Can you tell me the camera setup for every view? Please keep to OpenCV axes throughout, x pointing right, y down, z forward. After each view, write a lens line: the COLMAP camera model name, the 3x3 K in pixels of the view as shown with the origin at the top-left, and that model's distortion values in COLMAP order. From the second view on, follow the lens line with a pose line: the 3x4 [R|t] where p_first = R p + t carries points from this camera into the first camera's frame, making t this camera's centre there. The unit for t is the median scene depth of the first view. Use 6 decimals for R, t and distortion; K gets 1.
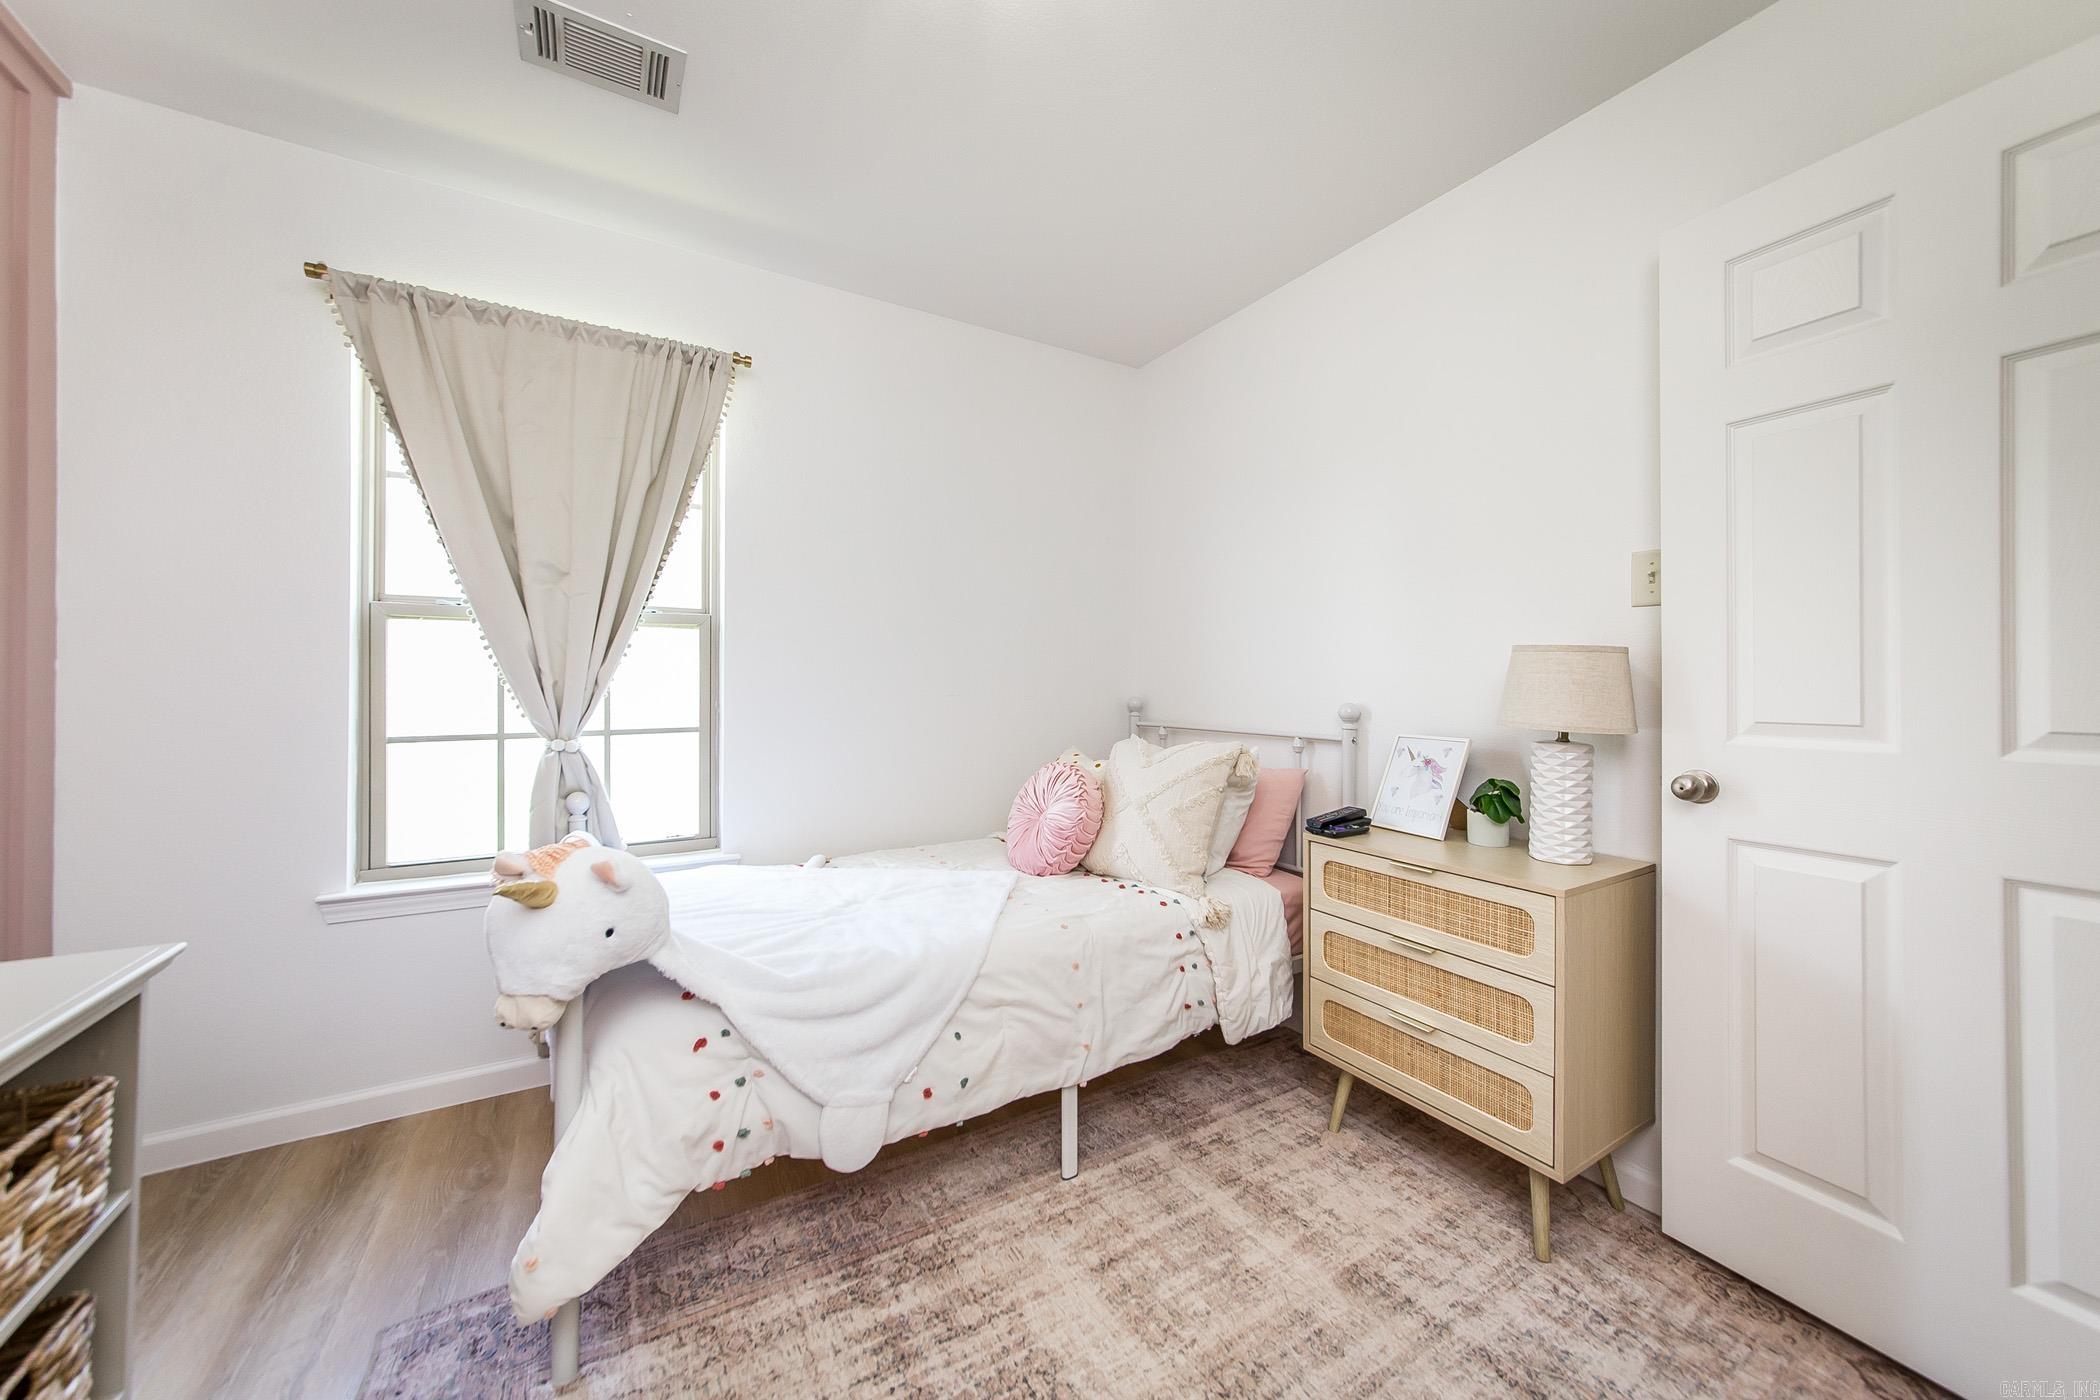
lens RADIAL K [[746.8, 0, 1044.5], [0, 746.8, 678.2], [0, 0, 1]] dist [-0.001458, -0.000001]
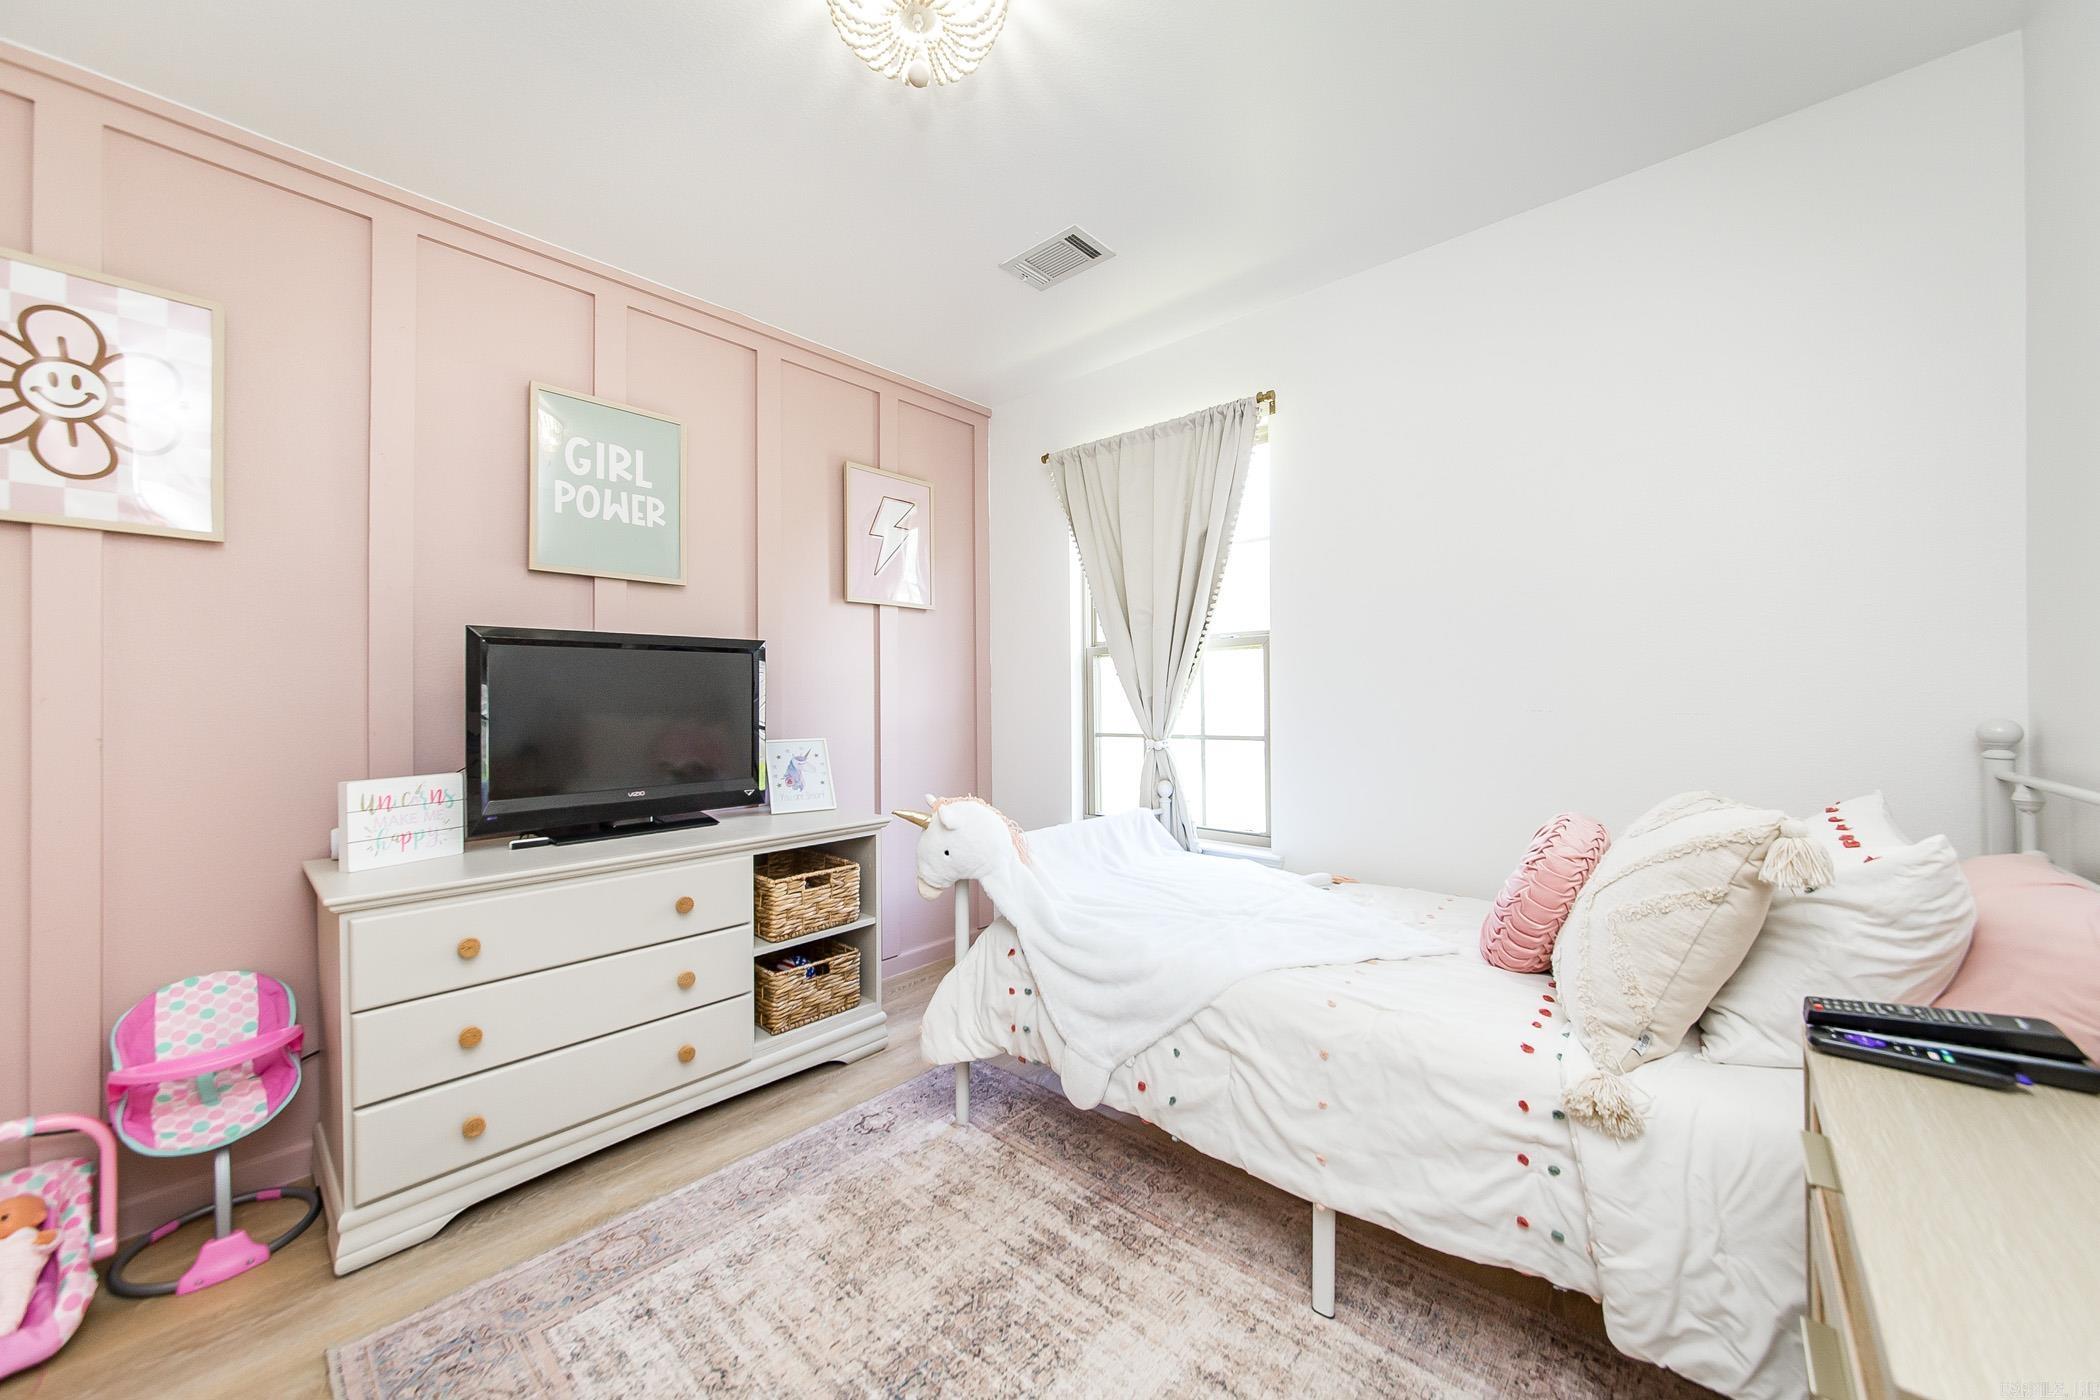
lens RADIAL K [[766.0, 0, 1049.5], [0, 766.0, 695.3], [0, 0, 1]] dist [-0.001671, 0.000009]
pose [[0.308723, -0.005279, -0.951137, 0.847886], [0.017508, 0.999847, 0.000133, -0.002662], [0.950991, -0.016693, 0.308768, 0.553713]]
